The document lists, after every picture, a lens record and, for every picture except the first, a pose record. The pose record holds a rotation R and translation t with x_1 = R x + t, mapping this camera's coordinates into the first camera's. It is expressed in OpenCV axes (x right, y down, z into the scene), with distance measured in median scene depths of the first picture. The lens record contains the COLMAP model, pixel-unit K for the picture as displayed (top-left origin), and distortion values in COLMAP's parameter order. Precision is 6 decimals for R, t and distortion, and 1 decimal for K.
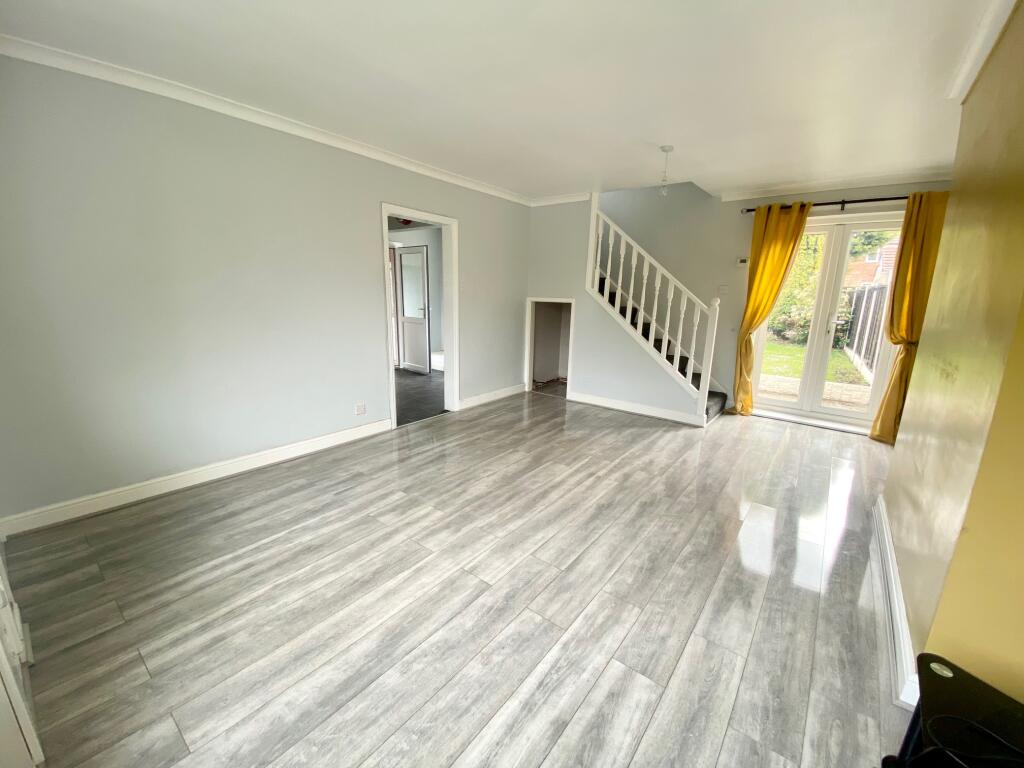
lens RADIAL K [[412.5, 0, 510.5], [0, 412.5, 382.4], [0, 0, 1]] dist [0.024205, -0.021544]
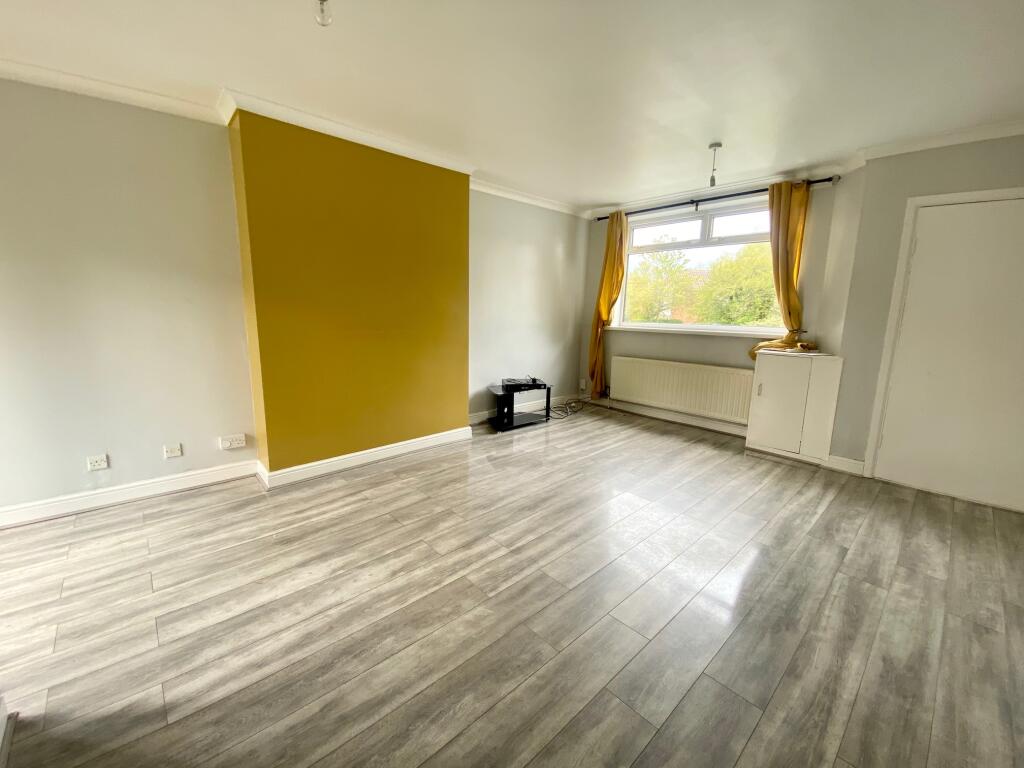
lens RADIAL K [[412.5, 0, 510.5], [0, 412.5, 382.4], [0, 0, 1]] dist [0.024205, -0.021544]
pose [[-0.986415, -0.069207, 0.148983, 0.152806], [-0.007000, 0.923808, 0.382791, -0.389110], [-0.164123, 0.376548, -0.911743, 1.933271]]
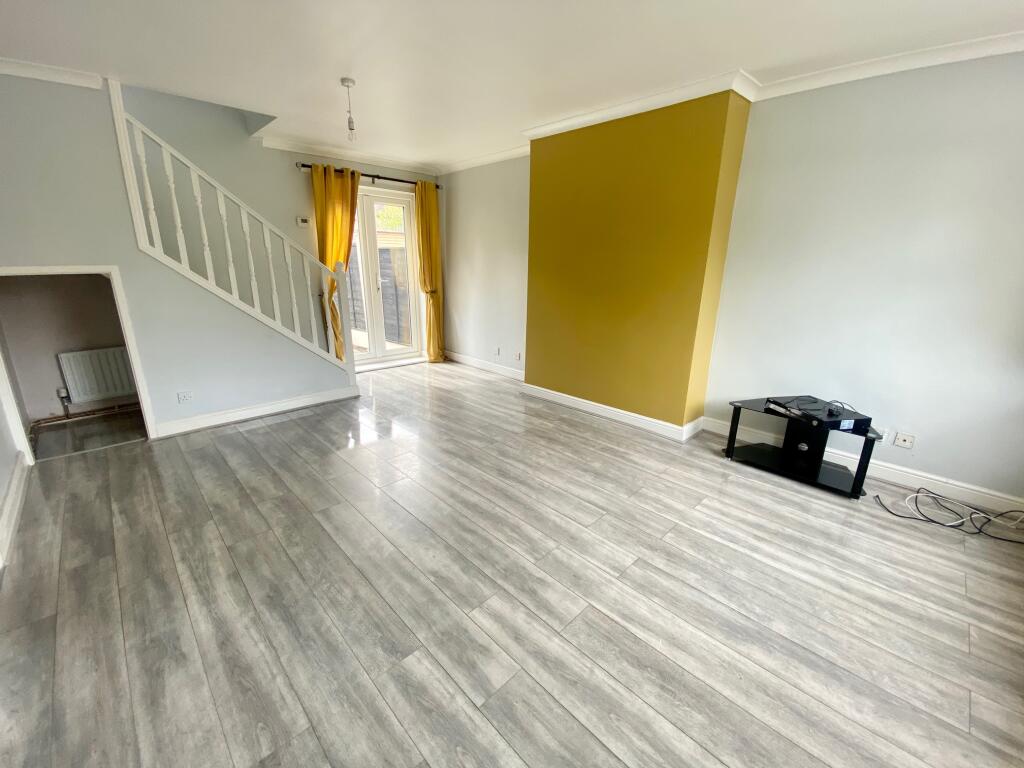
lens RADIAL K [[412.5, 0, 510.5], [0, 412.5, 382.4], [0, 0, 1]] dist [0.024205, -0.021544]
pose [[0.131878, -0.297337, 0.945621, -0.718851], [0.201194, 0.942126, 0.268179, -0.199026], [-0.970633, 0.154886, 0.184068, 0.814311]]
